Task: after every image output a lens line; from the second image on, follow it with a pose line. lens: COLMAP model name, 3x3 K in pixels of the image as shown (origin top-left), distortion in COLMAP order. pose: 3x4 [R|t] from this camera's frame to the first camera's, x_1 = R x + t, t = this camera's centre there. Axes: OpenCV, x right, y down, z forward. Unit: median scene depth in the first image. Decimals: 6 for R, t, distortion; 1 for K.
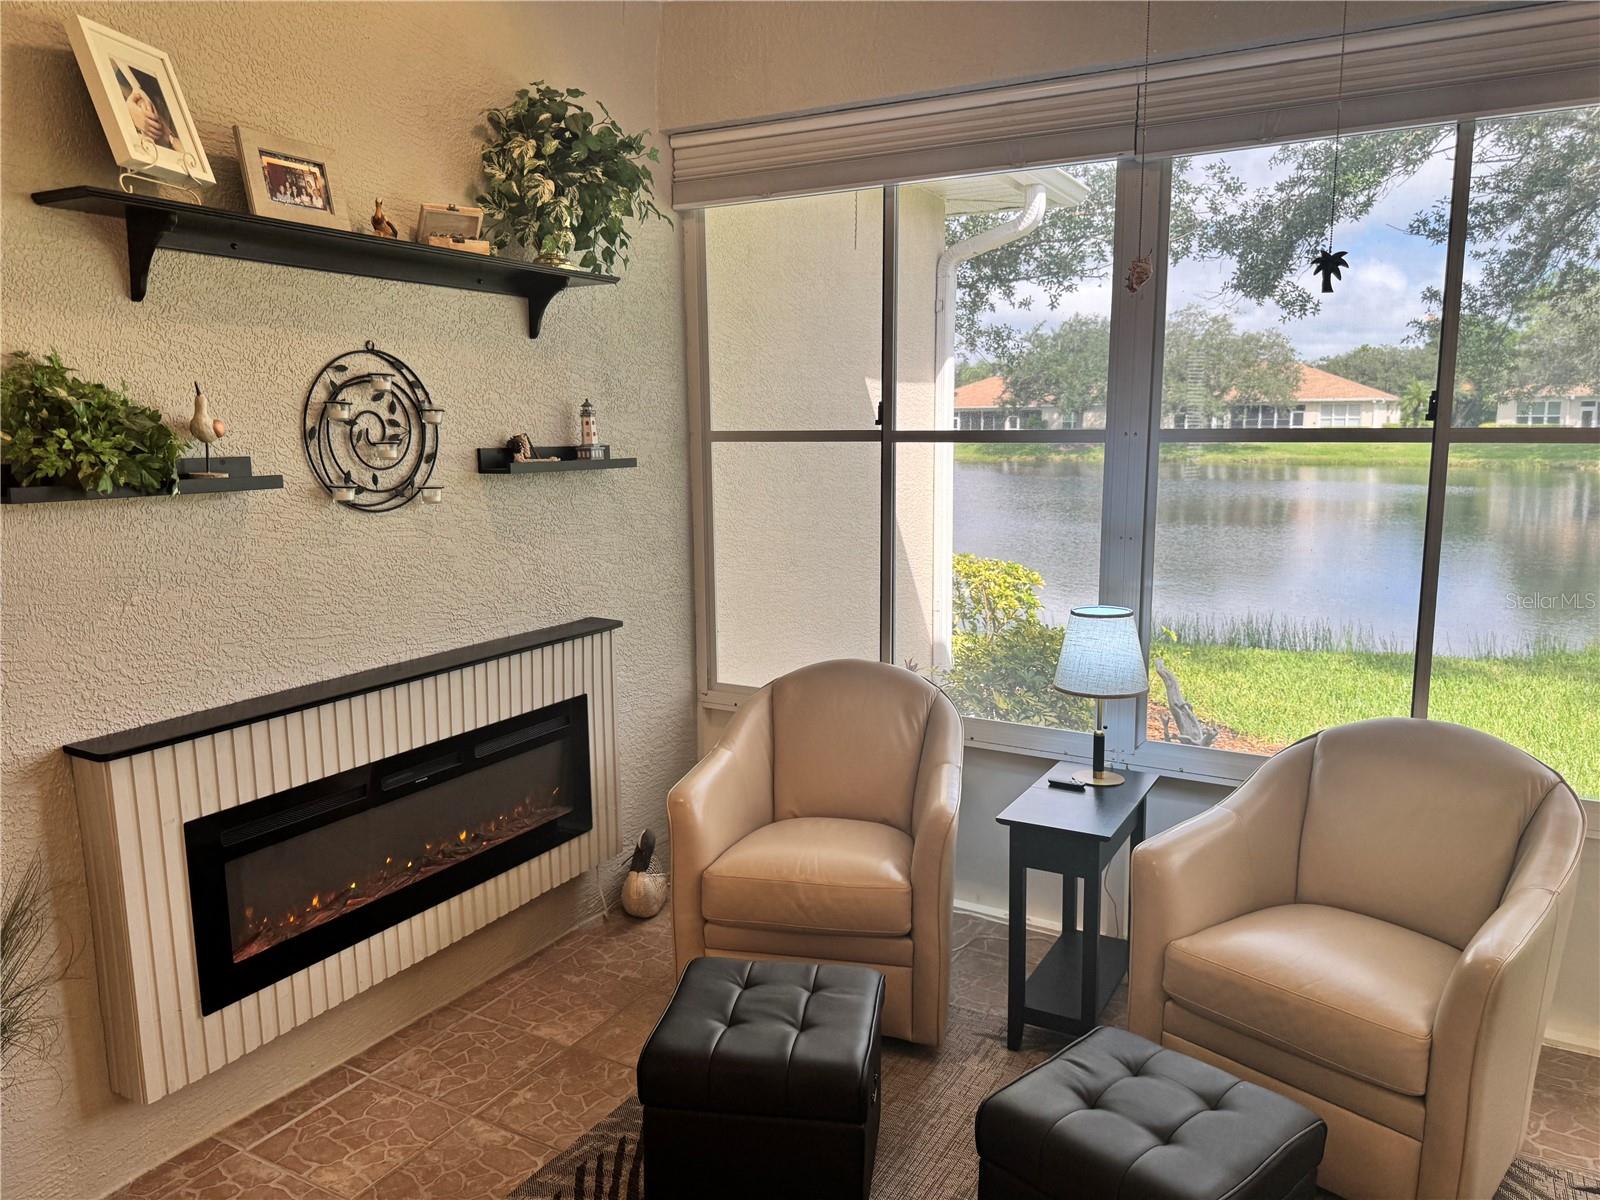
lens RADIAL K [[1131.3, 0, 803.4], [0, 1131.3, 606.8], [0, 0, 1]] dist [0.065417, -0.084815]
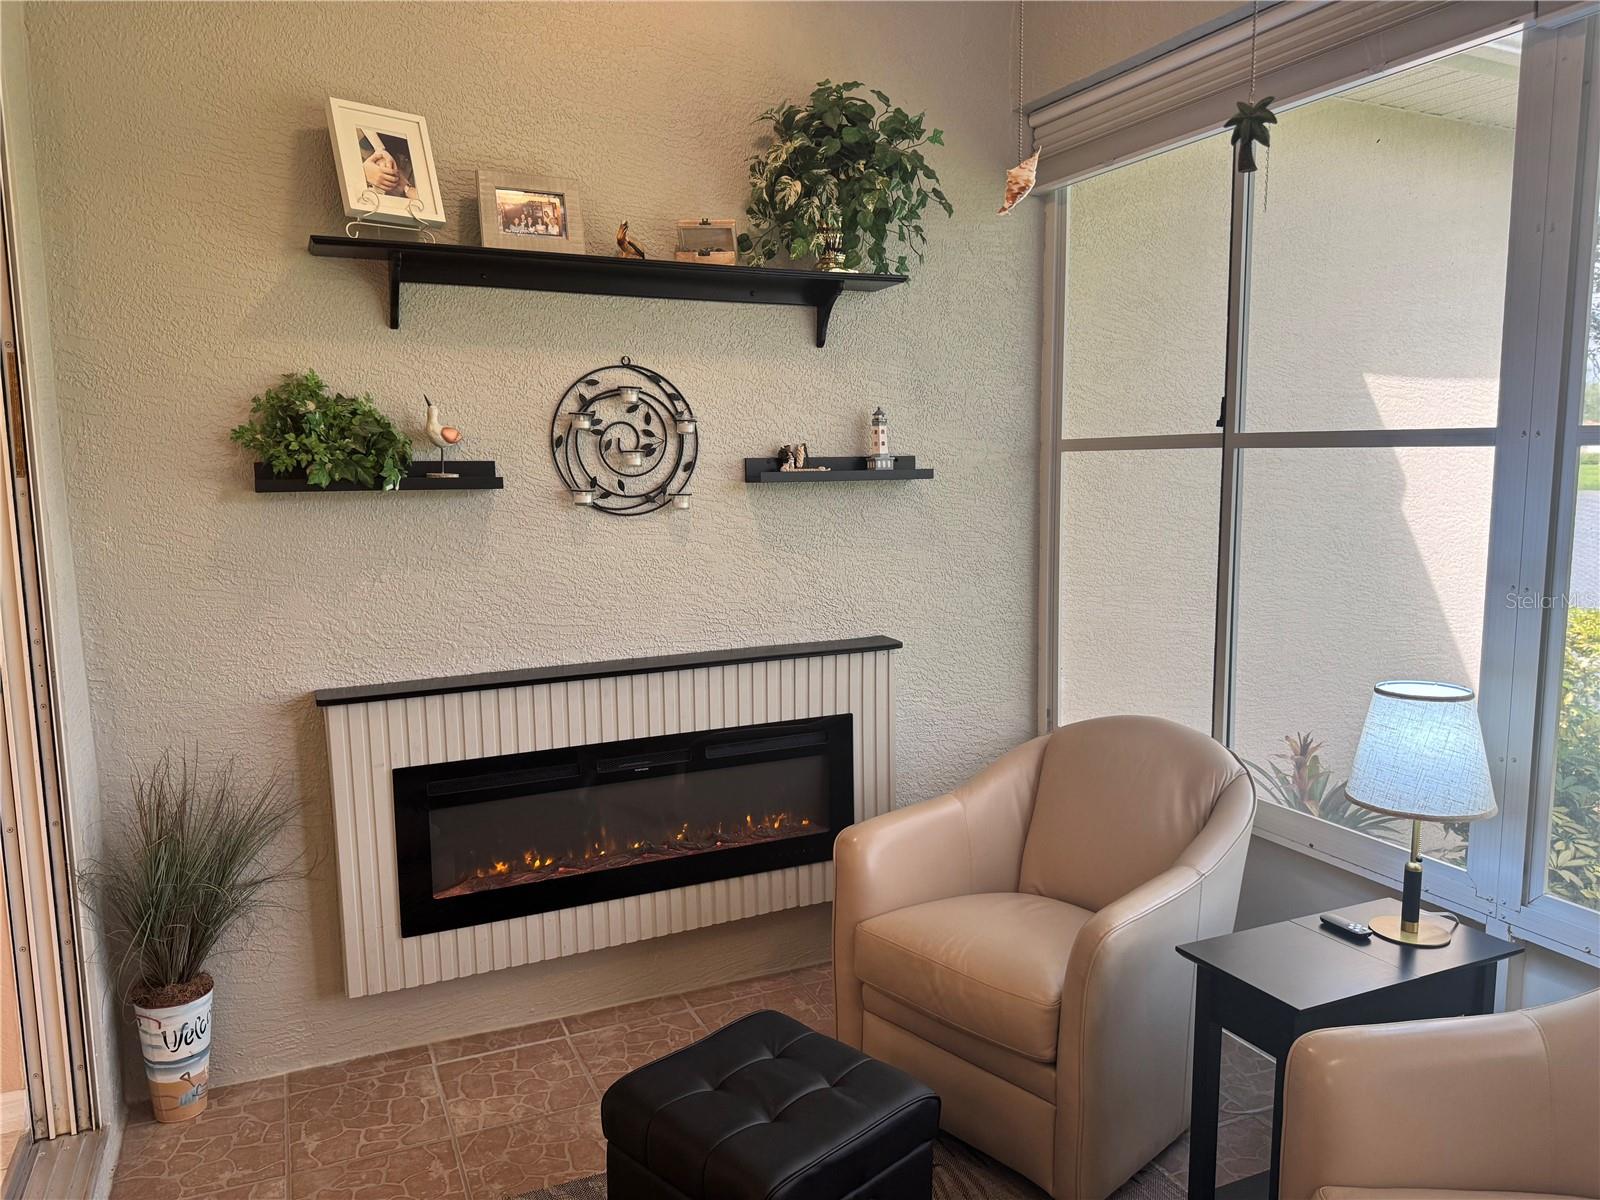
lens RADIAL K [[1131.3, 0, 800.2], [0, 1131.3, 609.8], [0, 0, 1]] dist [0.065417, -0.084815]
pose [[0.805451, 0.077477, -0.587576, 0.401800], [-0.089661, 0.995937, 0.008416, -0.018380], [0.585841, 0.045904, 0.809125, 0.243165]]
